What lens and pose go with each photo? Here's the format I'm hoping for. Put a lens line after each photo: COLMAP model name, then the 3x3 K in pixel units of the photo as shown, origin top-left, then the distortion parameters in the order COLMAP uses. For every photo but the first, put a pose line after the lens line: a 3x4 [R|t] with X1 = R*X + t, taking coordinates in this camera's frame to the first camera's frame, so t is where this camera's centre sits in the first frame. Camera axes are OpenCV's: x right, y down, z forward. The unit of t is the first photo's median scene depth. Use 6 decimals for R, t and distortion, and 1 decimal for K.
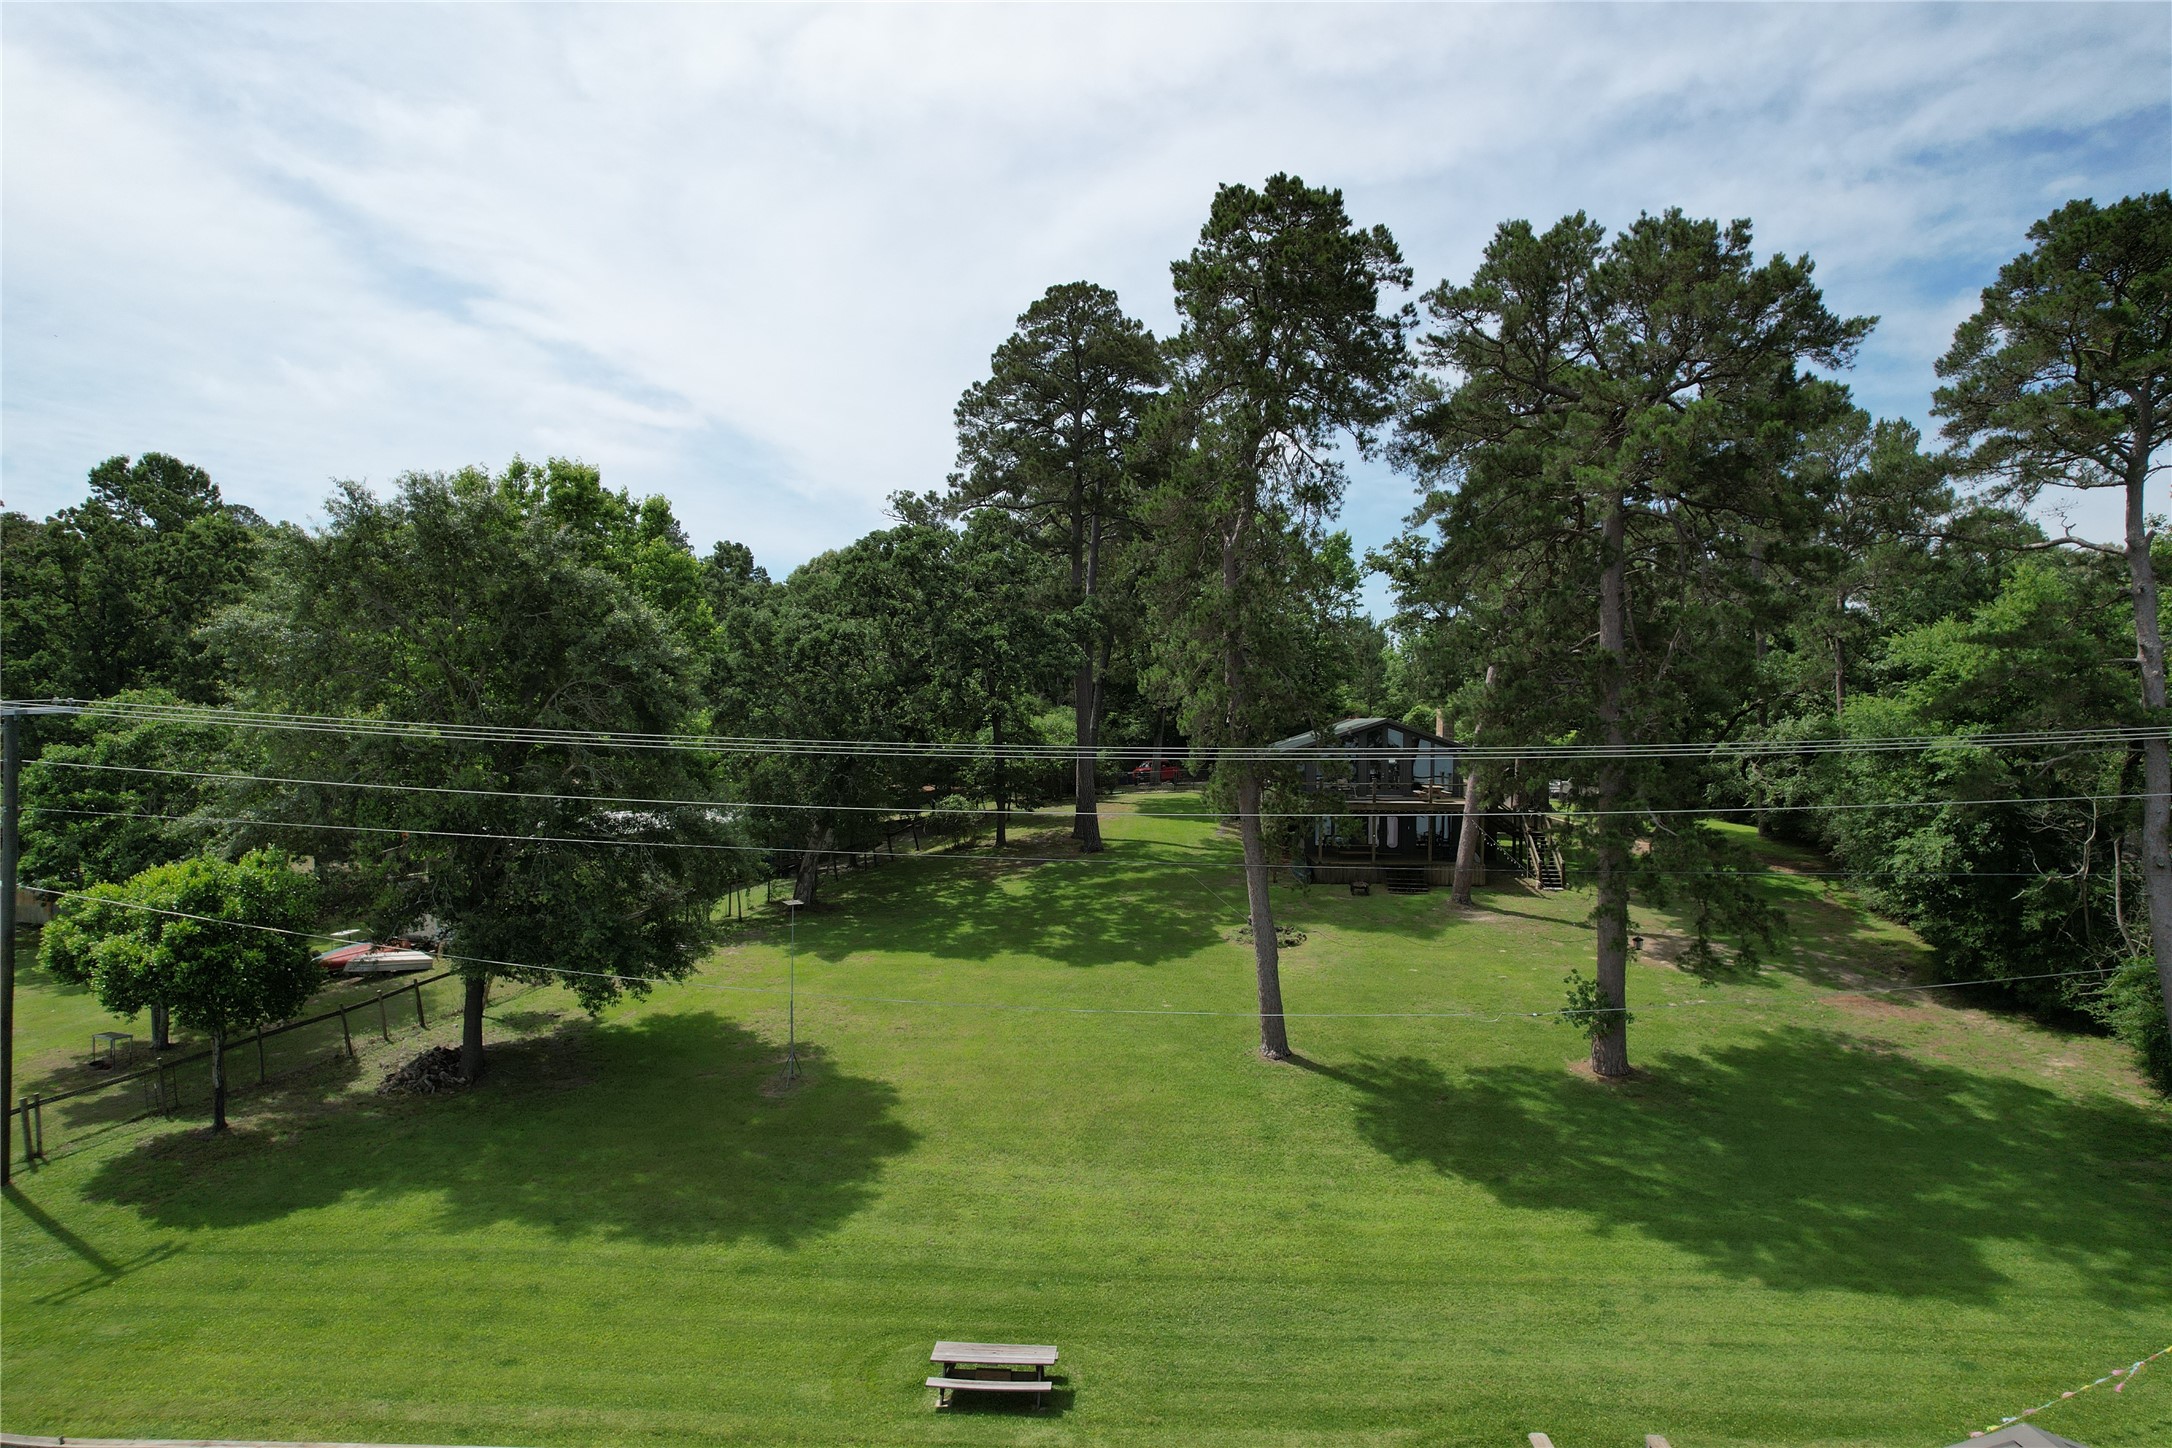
lens RADIAL K [[1364.8, 0, 1093.3], [0, 1364.8, 728.9], [0, 0, 1]] dist [-0.061856, 0.038950]
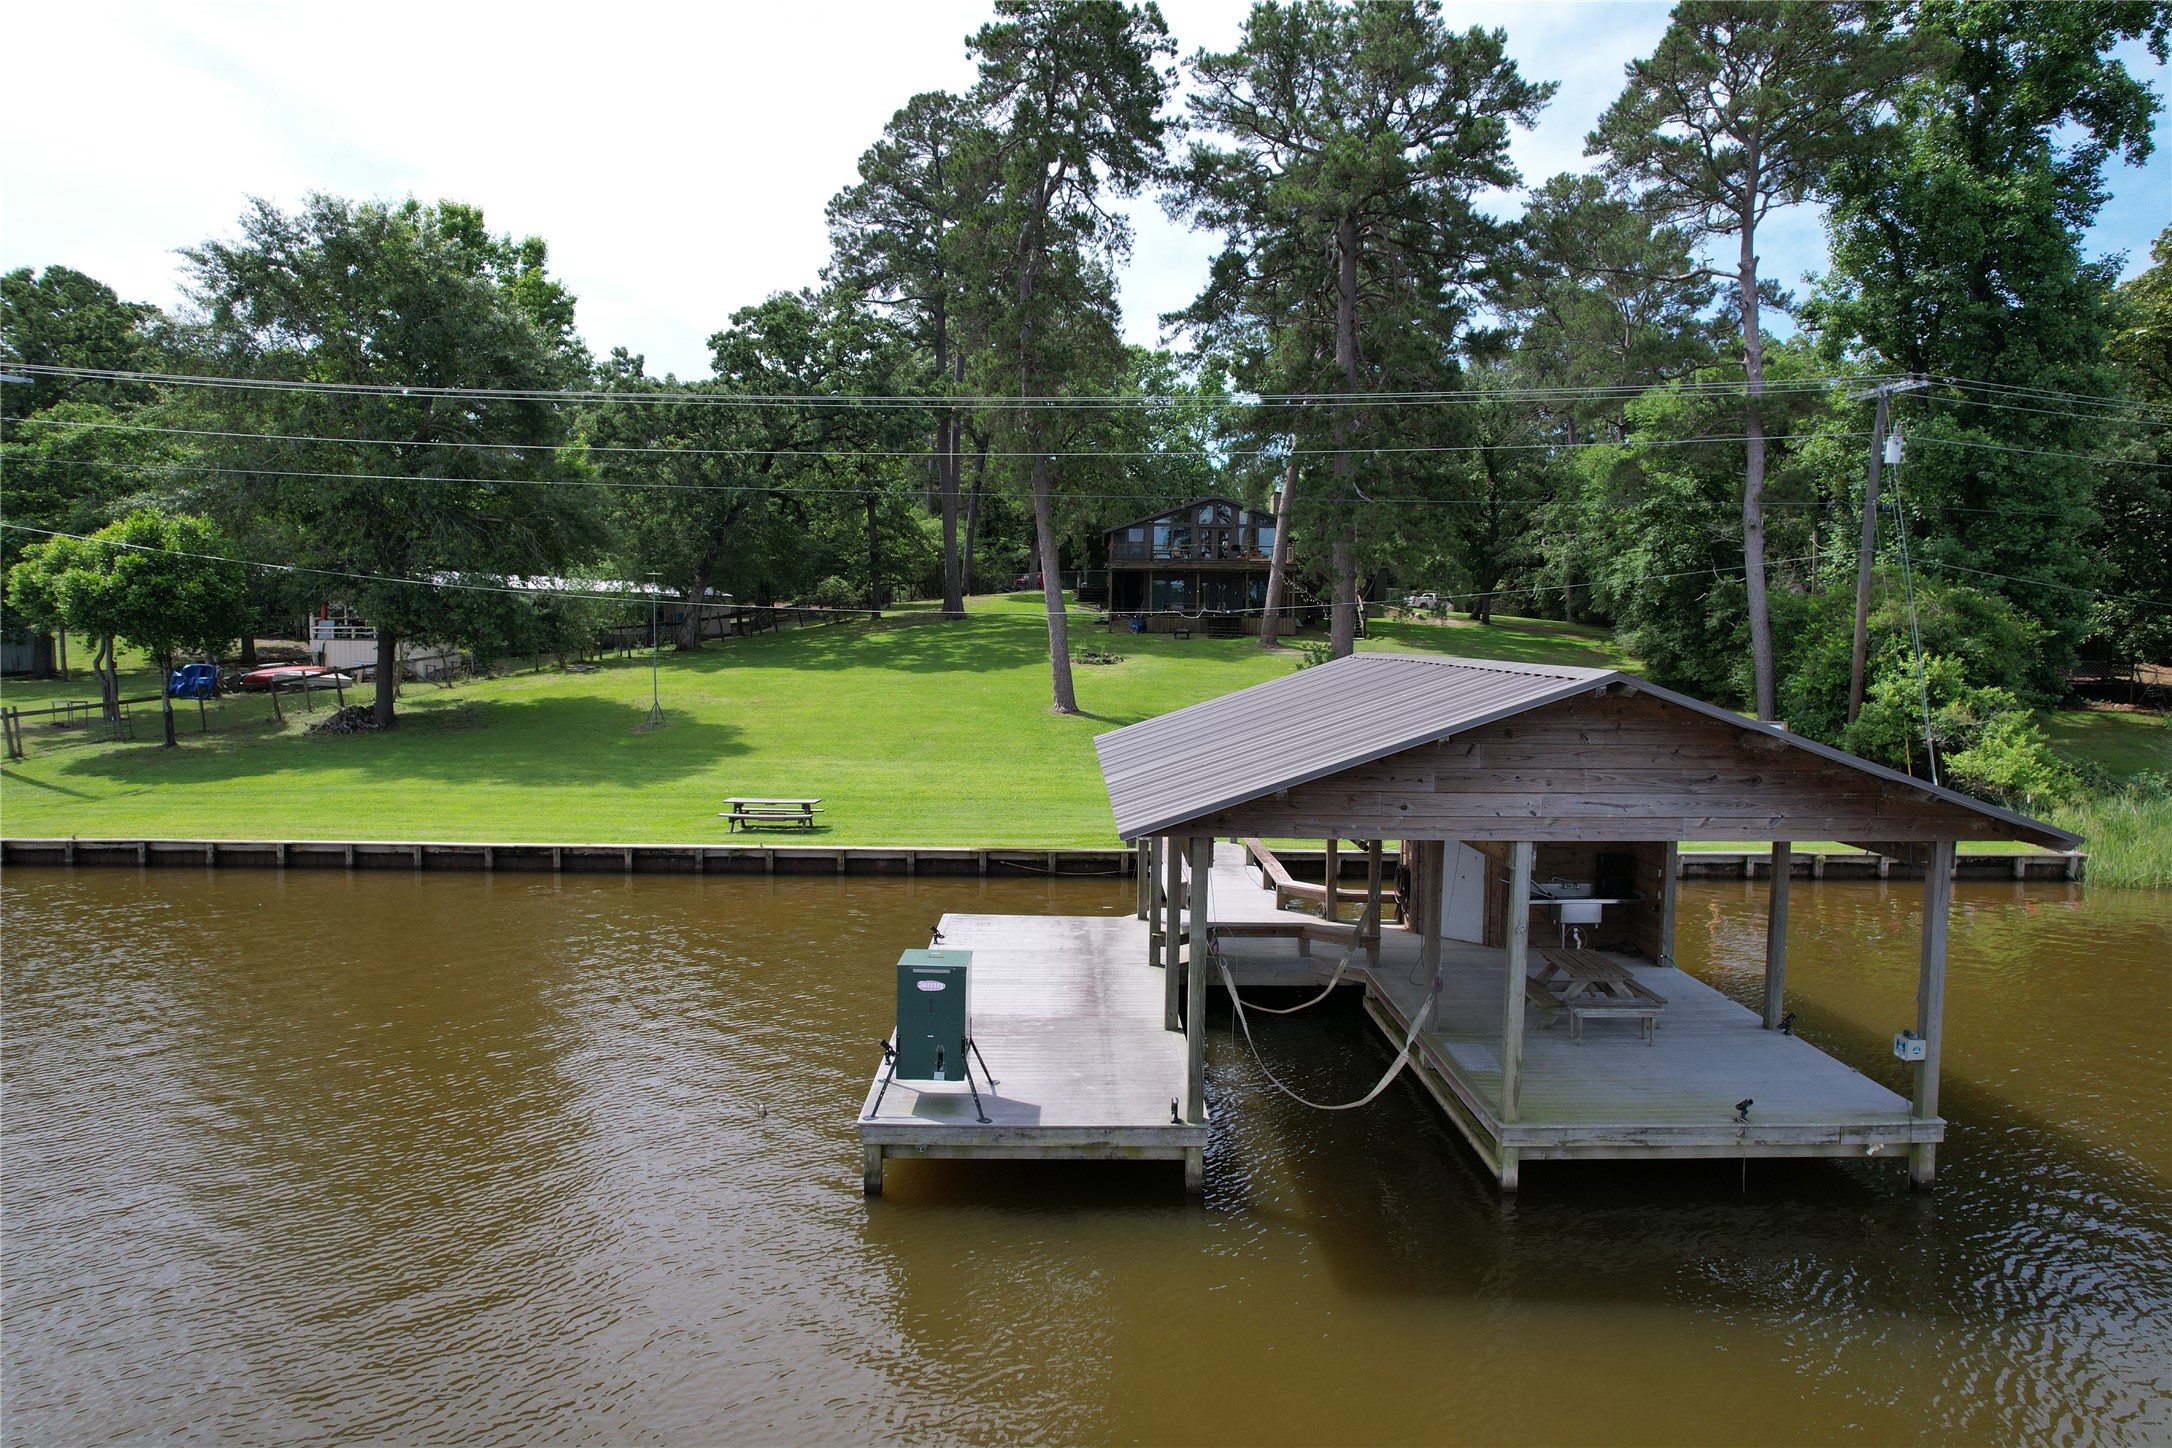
lens RADIAL K [[1364.8, 0, 1102.3], [0, 1364.8, 727.8], [0, 0, 1]] dist [-0.061856, 0.038950]
pose [[0.998684, -0.003376, 0.051178, 0.098830], [-0.000264, 0.997480, 0.070954, 0.161674], [-0.051289, -0.070875, 0.996166, -0.192920]]
